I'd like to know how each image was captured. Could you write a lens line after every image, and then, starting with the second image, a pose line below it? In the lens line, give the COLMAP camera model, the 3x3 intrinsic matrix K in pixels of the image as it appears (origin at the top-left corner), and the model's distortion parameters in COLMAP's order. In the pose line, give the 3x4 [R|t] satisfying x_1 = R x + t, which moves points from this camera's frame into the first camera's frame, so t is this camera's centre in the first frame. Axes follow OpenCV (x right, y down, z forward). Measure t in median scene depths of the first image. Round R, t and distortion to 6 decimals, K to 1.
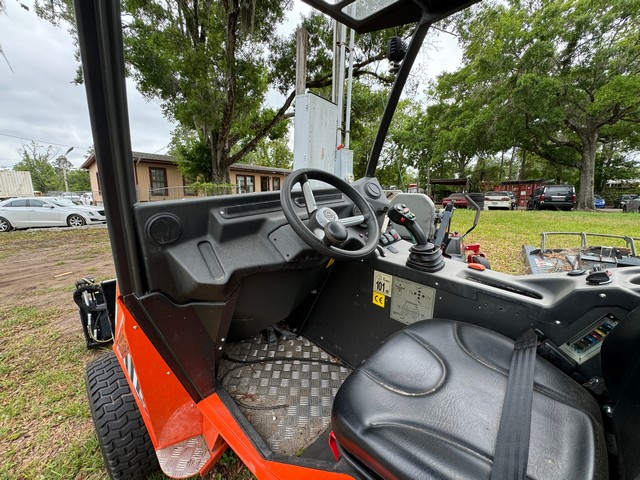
lens RADIAL K [[260.1, 0, 320.0], [0, 260.1, 240.0], [0, 0, 1]] dist [-0.000957, -0.000158]
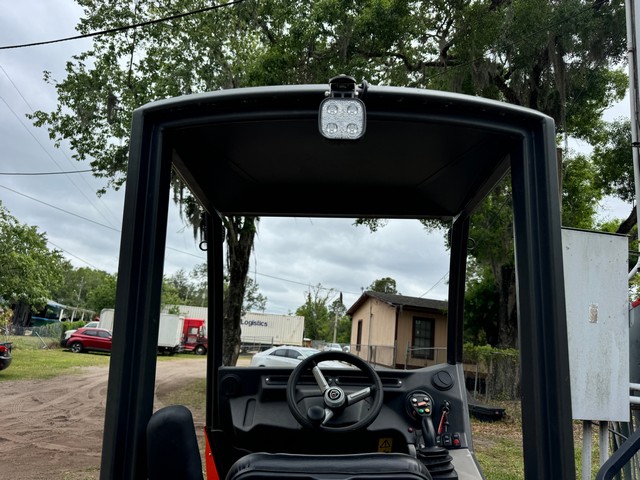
lens RADIAL K [[442.2, 0, 320.0], [0, 442.2, 240.0], [0, 0, 1]] dist [0.080765, -0.000646]
pose [[0.702928, -0.097512, -0.704545, 1.447531], [-0.215189, 0.914979, -0.341331, -0.030198], [0.677928, 0.391542, 0.622181, -0.544999]]
